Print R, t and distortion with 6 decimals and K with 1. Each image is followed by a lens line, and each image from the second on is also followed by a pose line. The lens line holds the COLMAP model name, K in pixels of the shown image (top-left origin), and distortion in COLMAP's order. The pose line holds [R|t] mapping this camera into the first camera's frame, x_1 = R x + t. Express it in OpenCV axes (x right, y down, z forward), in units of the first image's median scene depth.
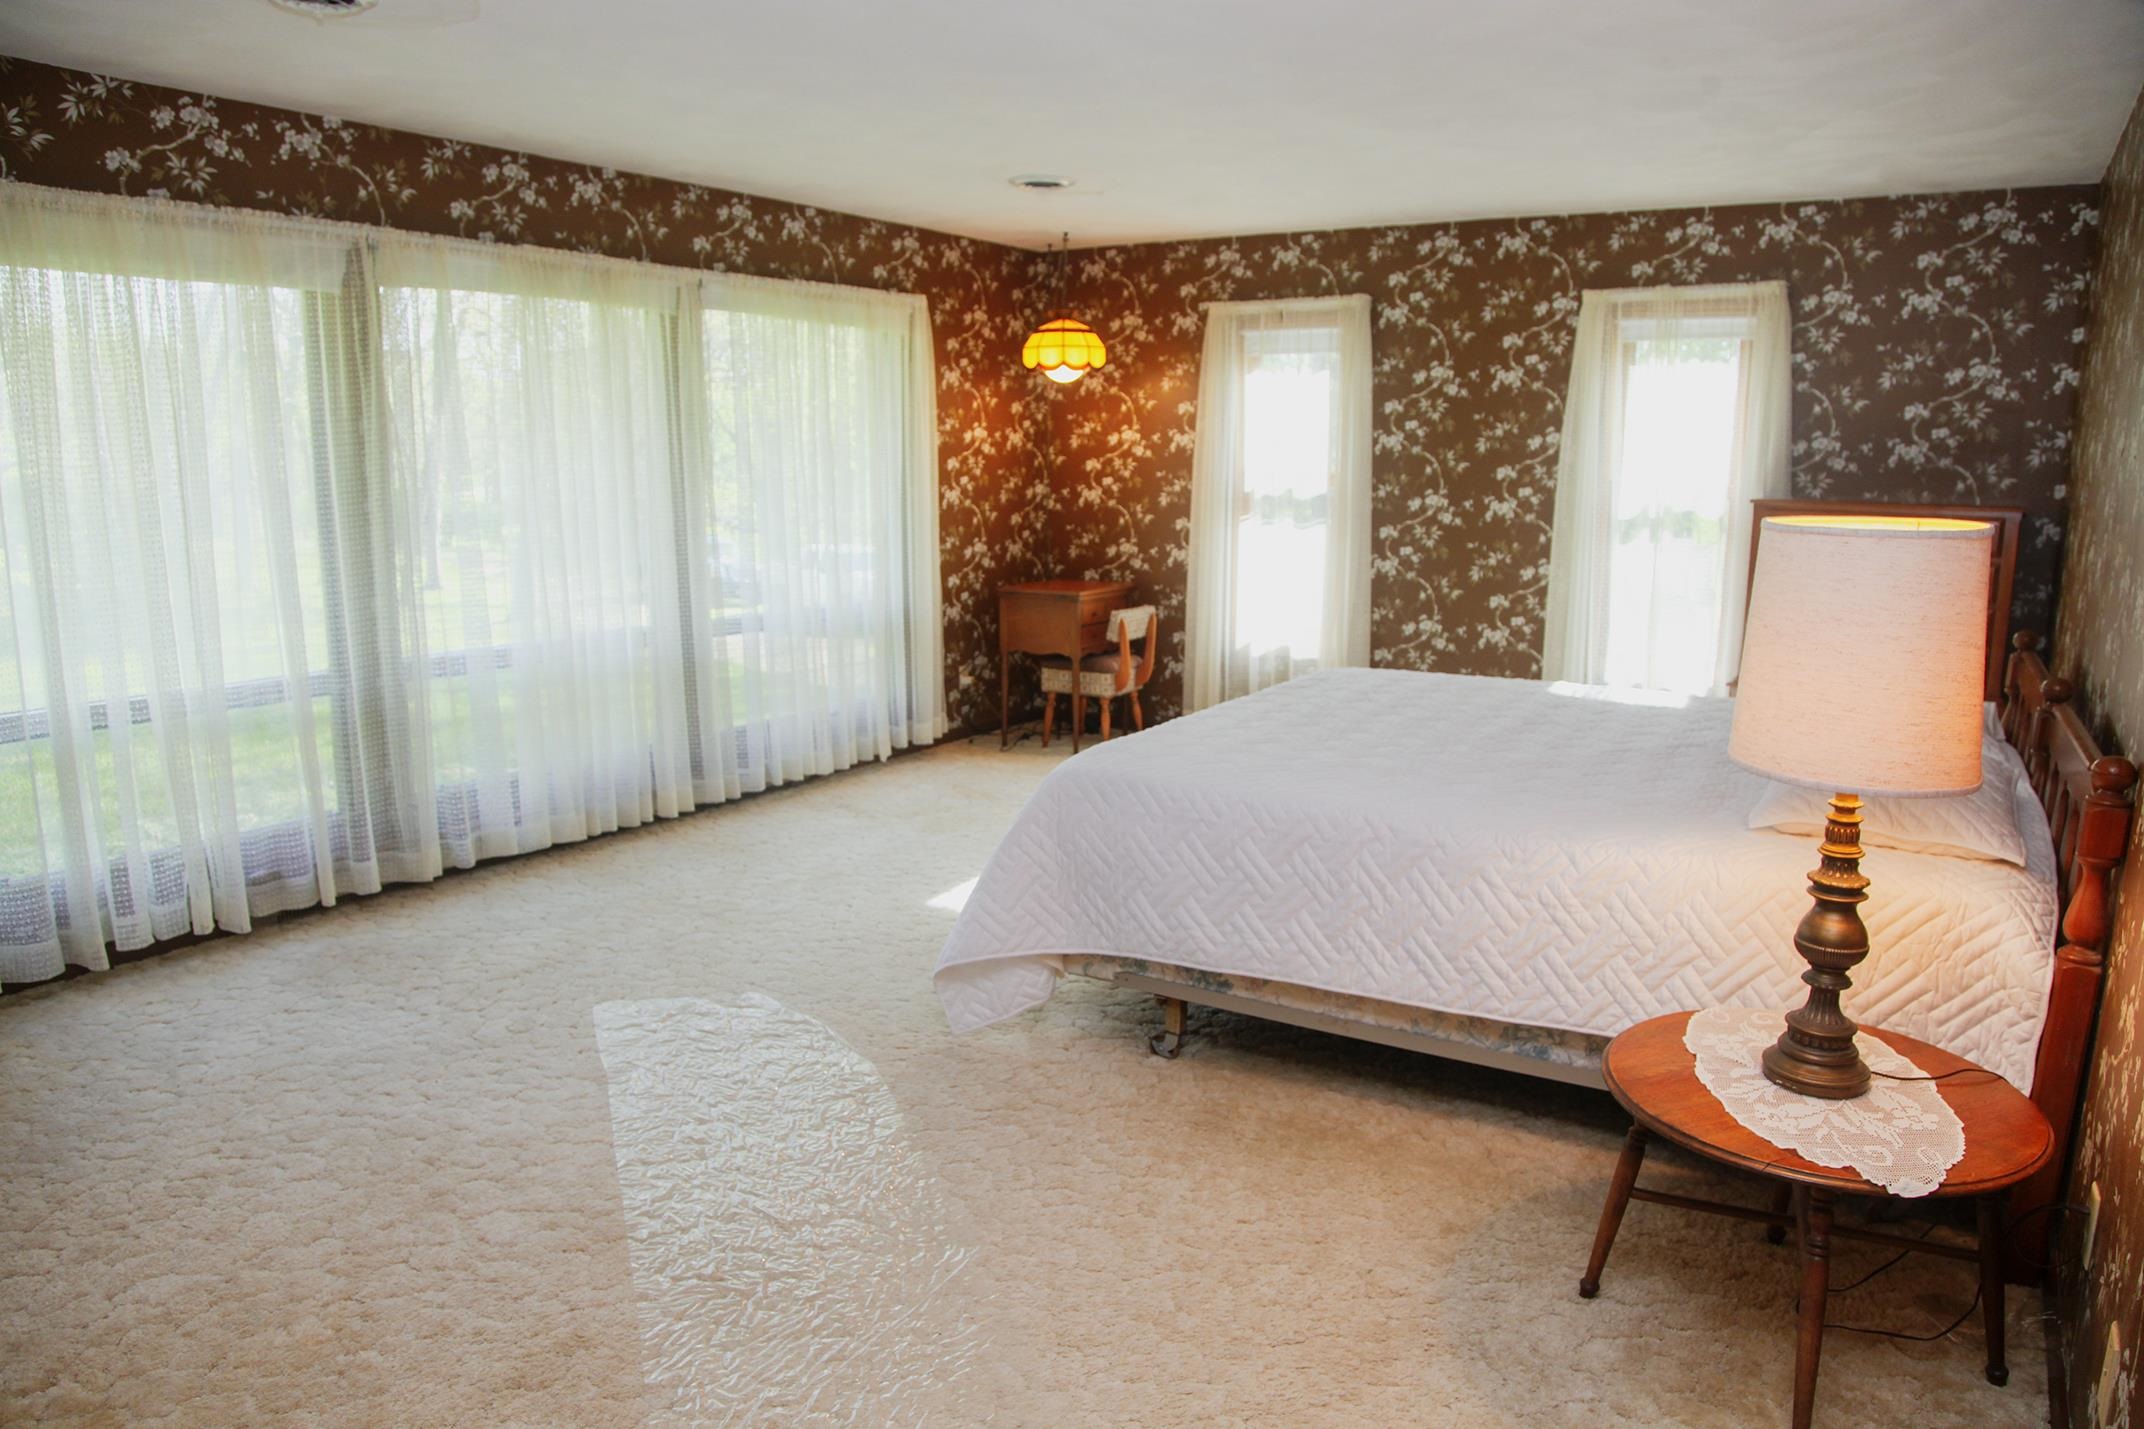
lens RADIAL K [[1459.7, 0, 1074.2], [0, 1459.7, 727.7], [0, 0, 1]] dist [-0.122658, 0.065612]
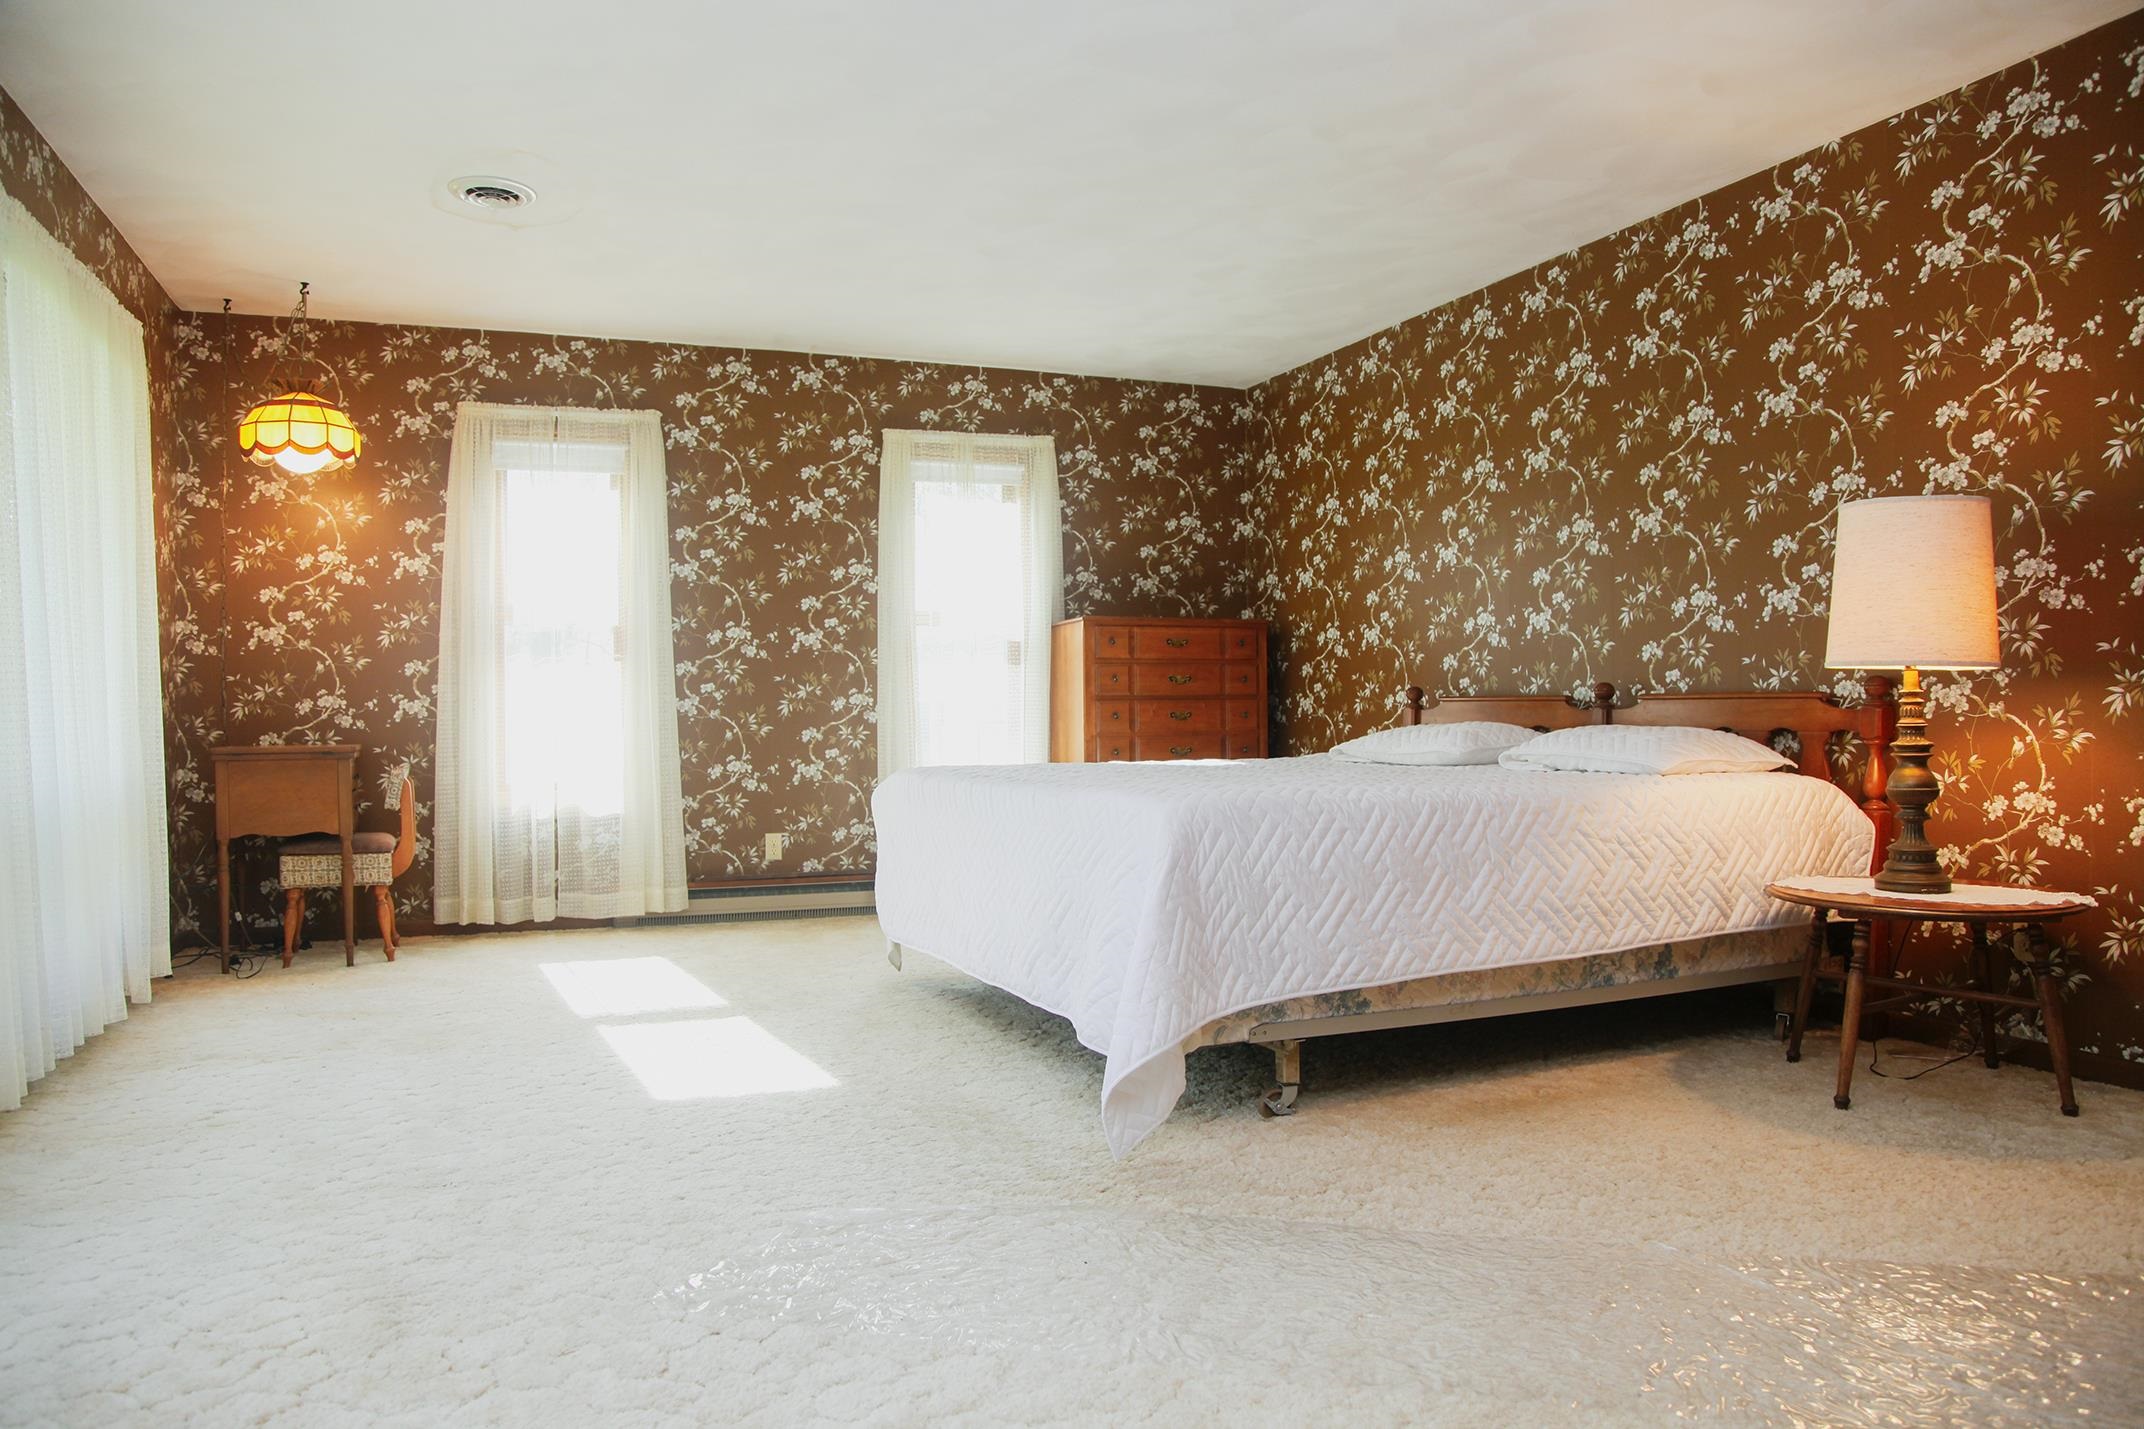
lens RADIAL K [[1459.7, 0, 1074.2], [0, 1459.7, 727.7], [0, 0, 1]] dist [-0.122658, 0.065612]
pose [[0.578006, -0.017269, 0.815850, -0.427751], [0.164016, 0.981832, -0.095418, 0.032331], [-0.799380, 0.188965, 0.570337, 0.318904]]
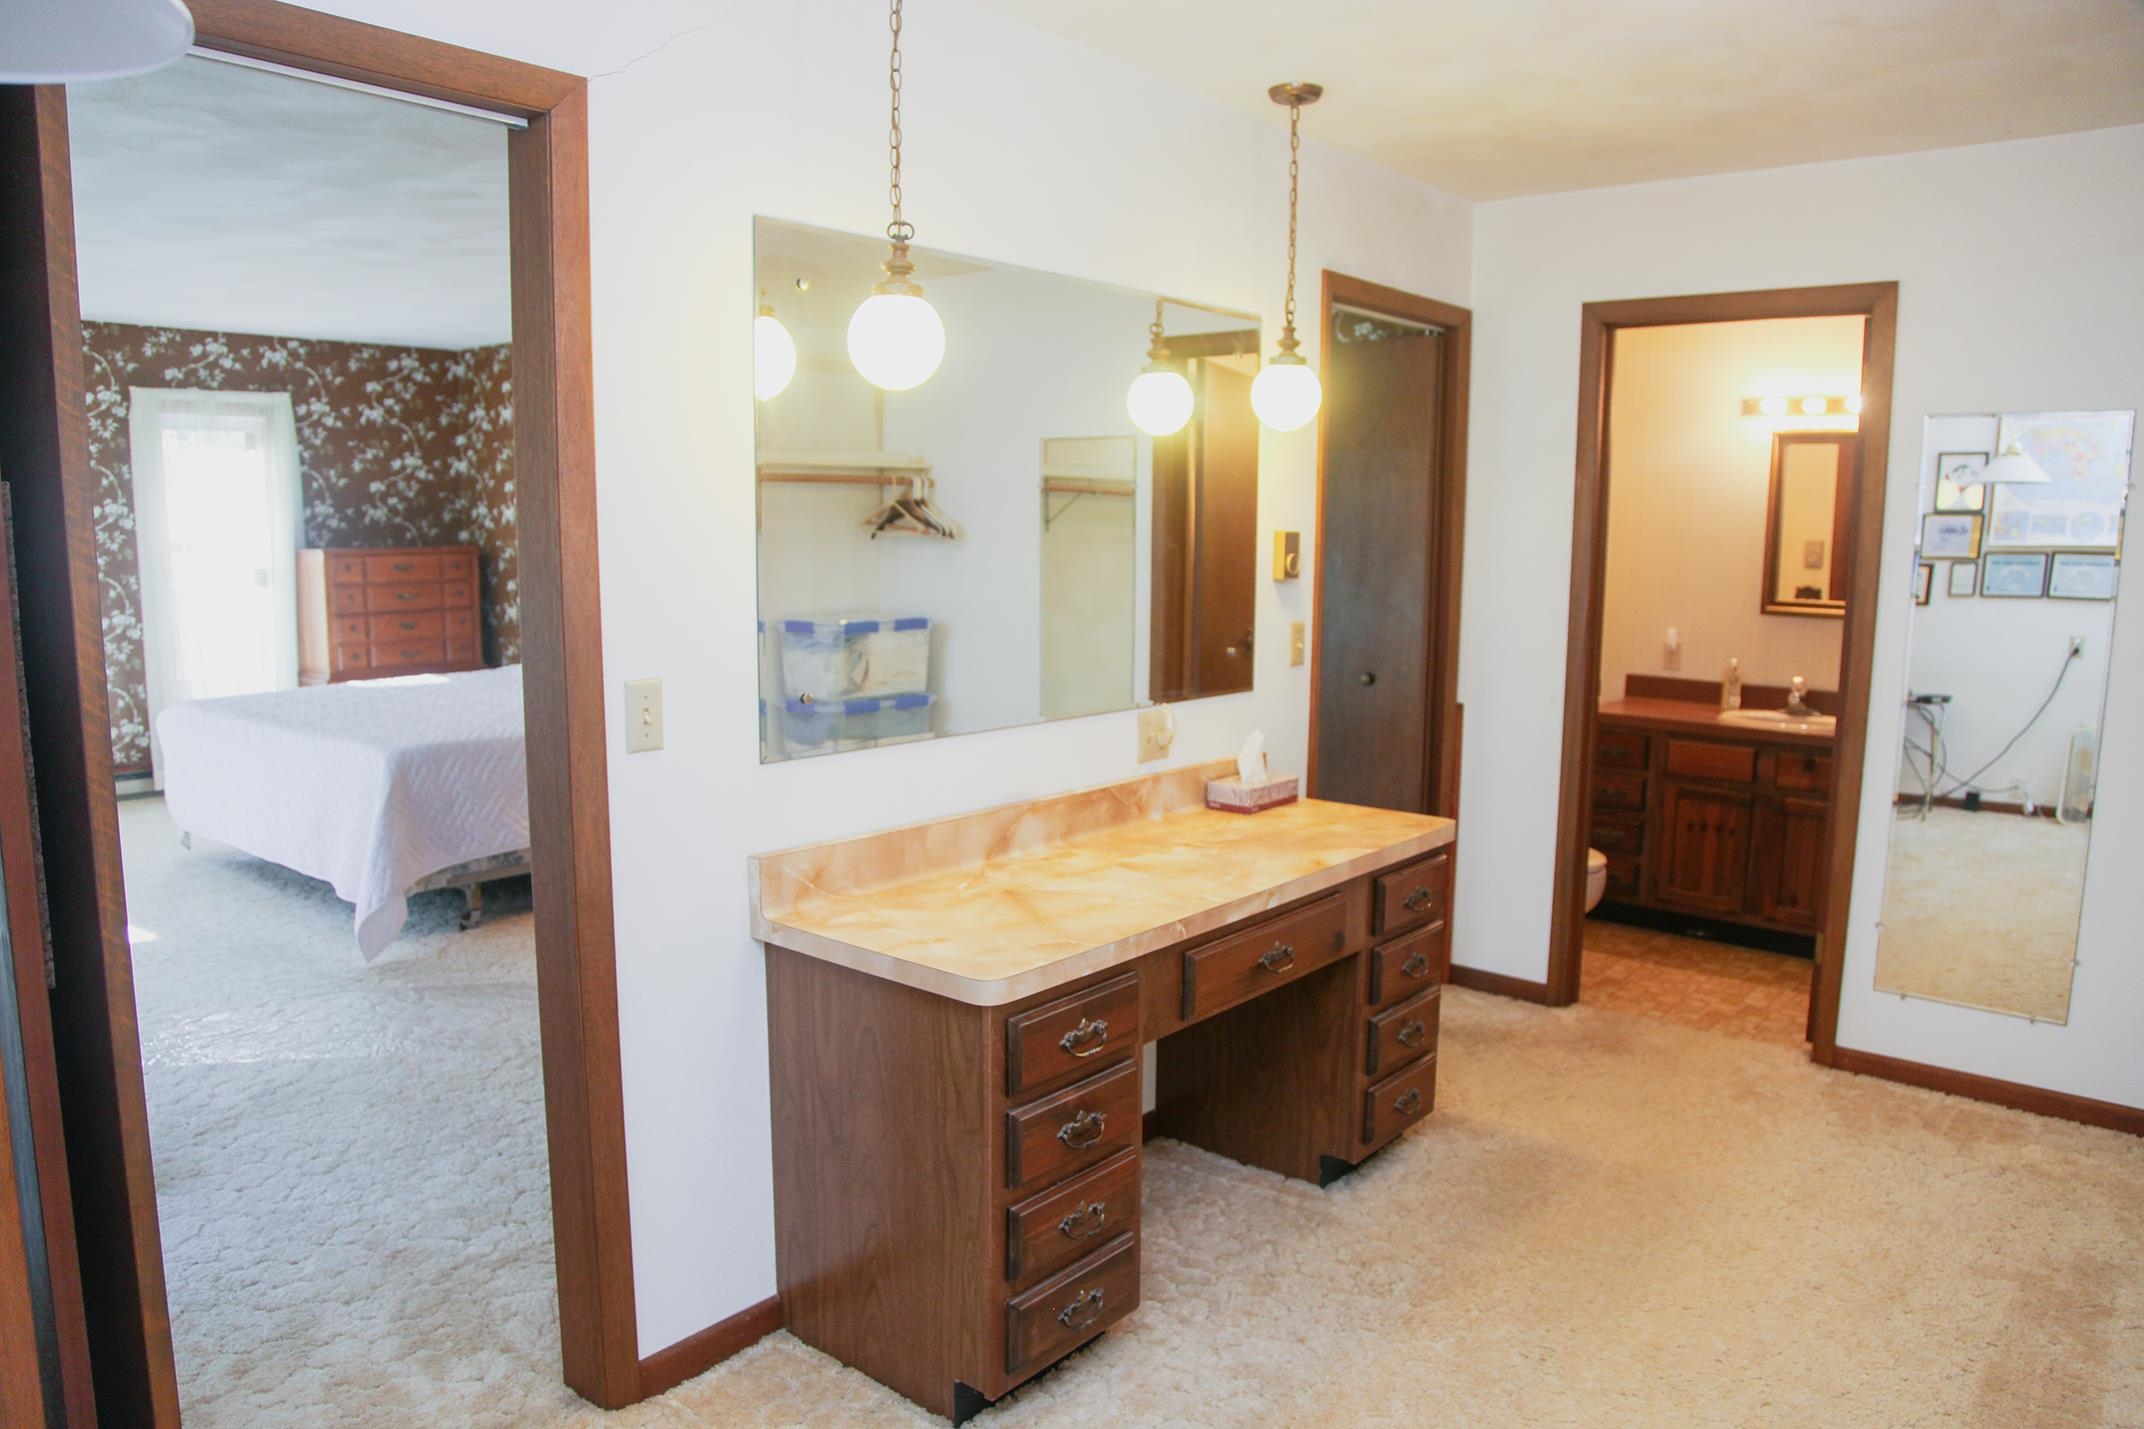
lens RADIAL K [[1459.7, 0, 1074.2], [0, 1459.7, 727.7], [0, 0, 1]] dist [-0.122658, 0.065612]
pose [[0.124631, -0.148033, 0.981098, -0.743381], [0.175304, 0.976537, 0.125076, -0.029942], [-0.976594, 0.156402, 0.147657, 0.081605]]
